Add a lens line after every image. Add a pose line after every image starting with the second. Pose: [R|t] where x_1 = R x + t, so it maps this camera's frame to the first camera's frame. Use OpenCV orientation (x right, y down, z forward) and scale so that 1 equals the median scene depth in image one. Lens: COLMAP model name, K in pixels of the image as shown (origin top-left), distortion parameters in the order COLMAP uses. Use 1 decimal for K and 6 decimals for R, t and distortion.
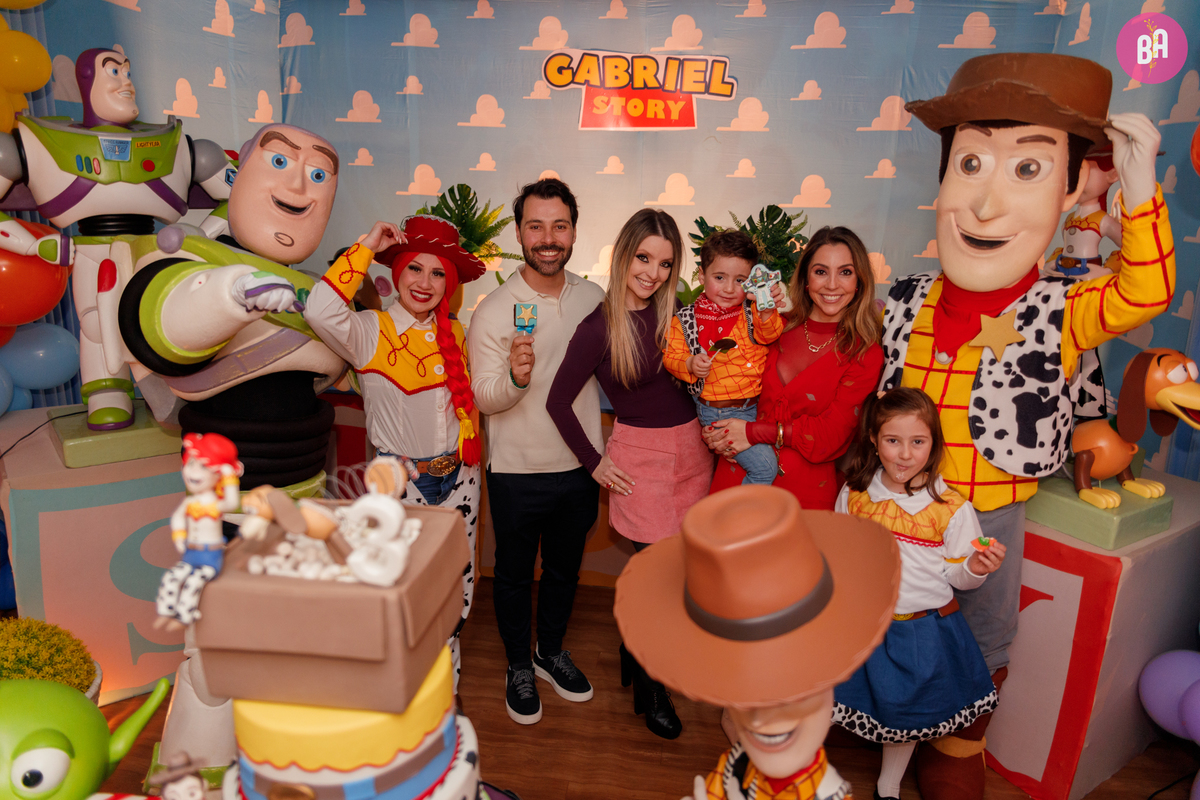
lens RADIAL K [[827.4, 0, 596.7], [0, 827.4, 393.8], [0, 0, 1]] dist [0.002421, -0.001275]
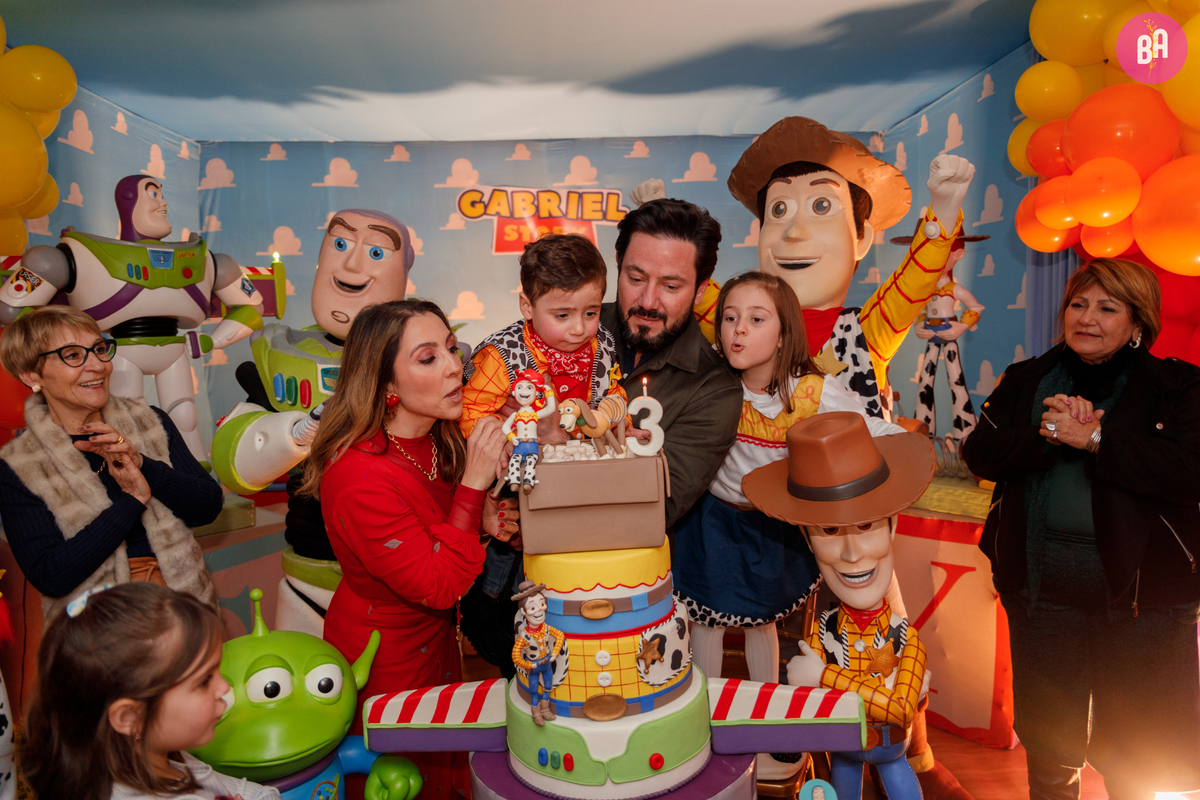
lens RADIAL K [[856.0, 0, 600.0], [0, 856.0, 400.0], [0, 0, 1]] dist [0.001566, 0.008261]
pose [[0.978265, -0.064898, 0.196943, -0.123746], [0.097149, 0.982521, -0.158794, 0.070530], [-0.183195, 0.174475, 0.967470, -0.105303]]
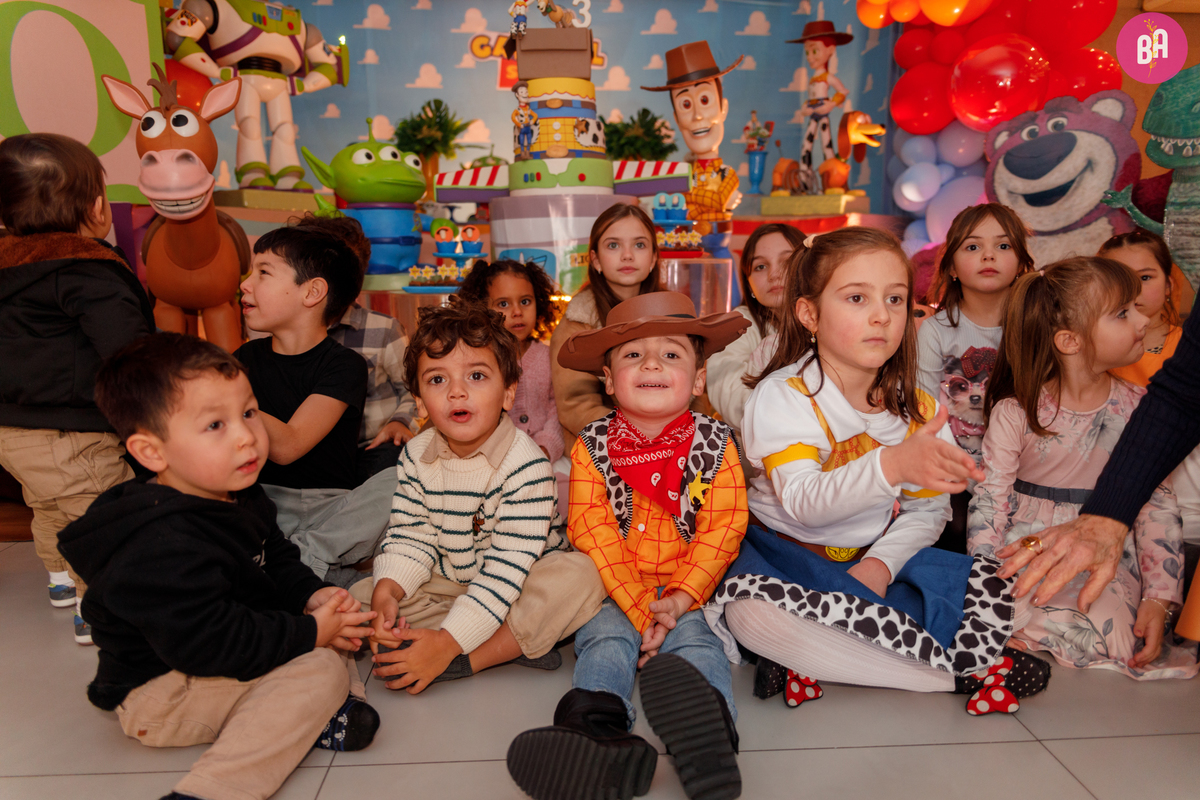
lens RADIAL K [[809.9, 0, 604.5], [0, 809.9, 402.3], [0, 0, 1]] dist [0.000188, 0.000357]
pose [[0.976597, -0.057753, 0.207176, -0.163738], [0.075915, 0.993835, -0.080806, 0.341965], [-0.201232, 0.094643, 0.974961, -0.330713]]
